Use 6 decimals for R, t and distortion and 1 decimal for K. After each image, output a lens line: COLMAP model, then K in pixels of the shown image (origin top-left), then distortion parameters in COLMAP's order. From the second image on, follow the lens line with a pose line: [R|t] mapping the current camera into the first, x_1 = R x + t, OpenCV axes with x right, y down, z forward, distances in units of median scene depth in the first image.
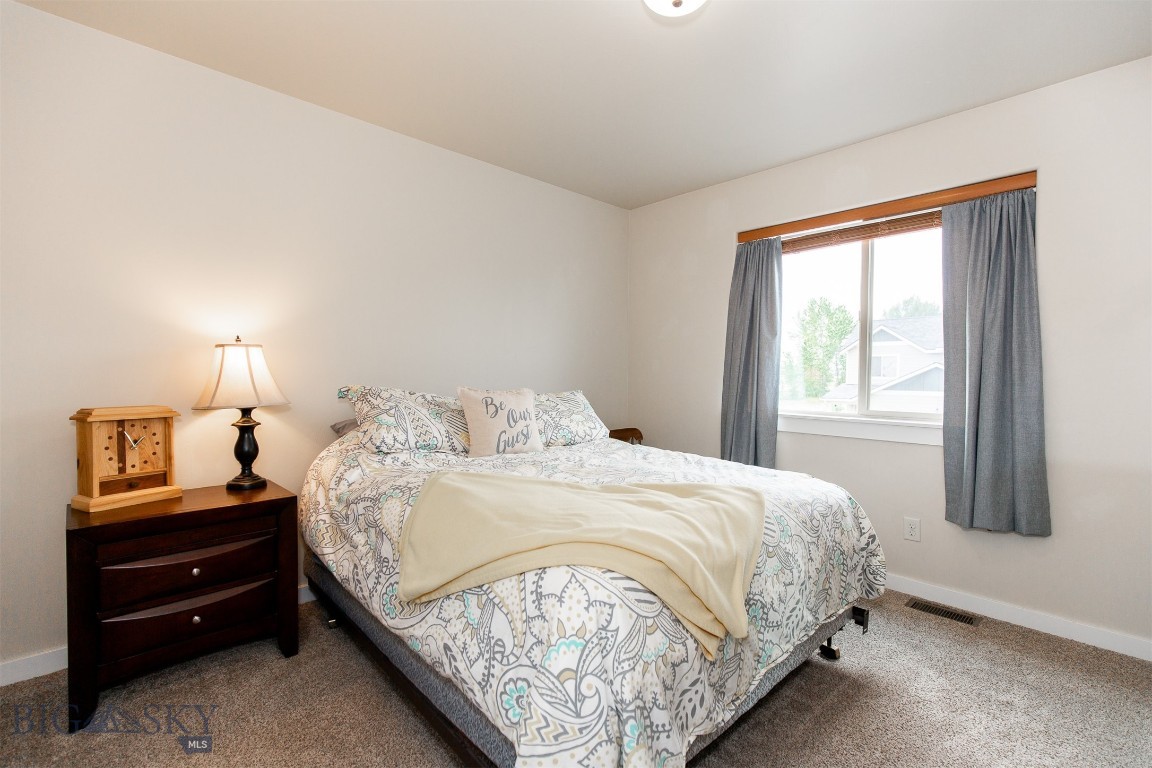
lens RADIAL K [[525.1, 0, 574.5], [0, 525.1, 385.2], [0, 0, 1]] dist [0.009696, -0.002016]
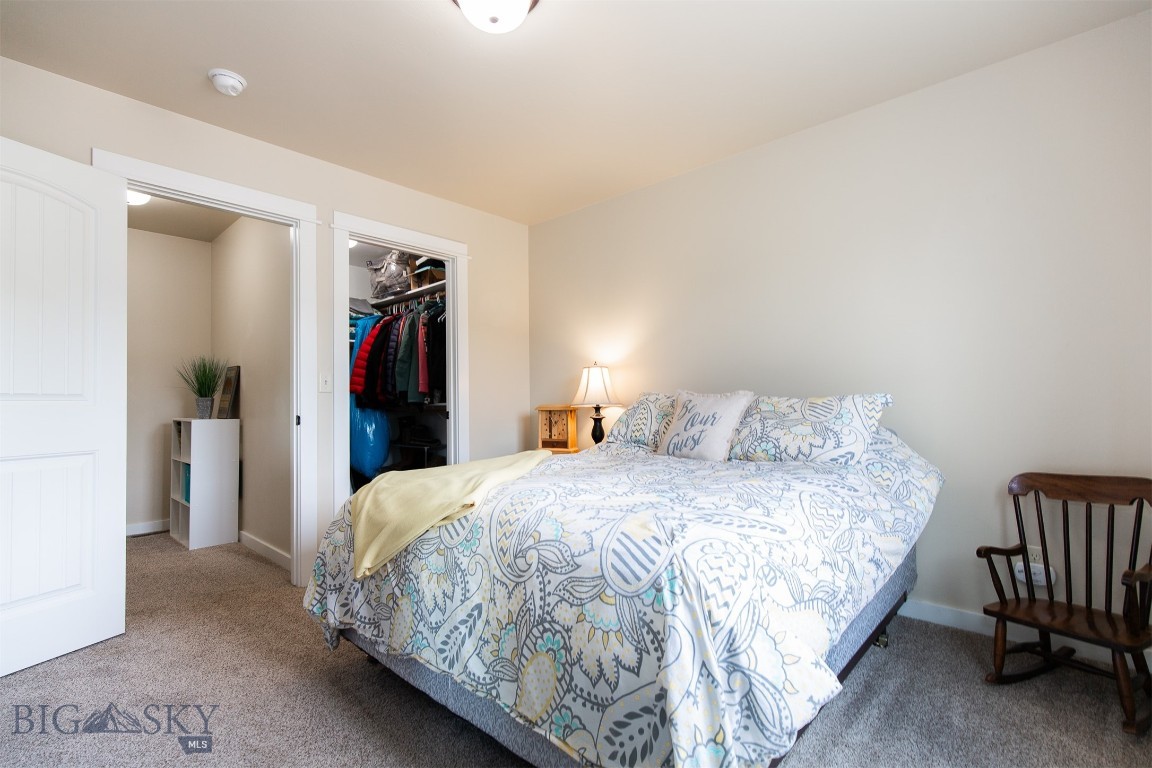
lens RADIAL K [[525.1, 0, 574.5], [0, 525.1, 391.1], [0, 0, 1]] dist [0.009696, -0.002016]
pose [[0.078416, -0.027665, -0.996537, 0.928157], [-0.012531, 0.999509, -0.028733, 0.042343], [0.996842, 0.014741, 0.078031, 0.809708]]
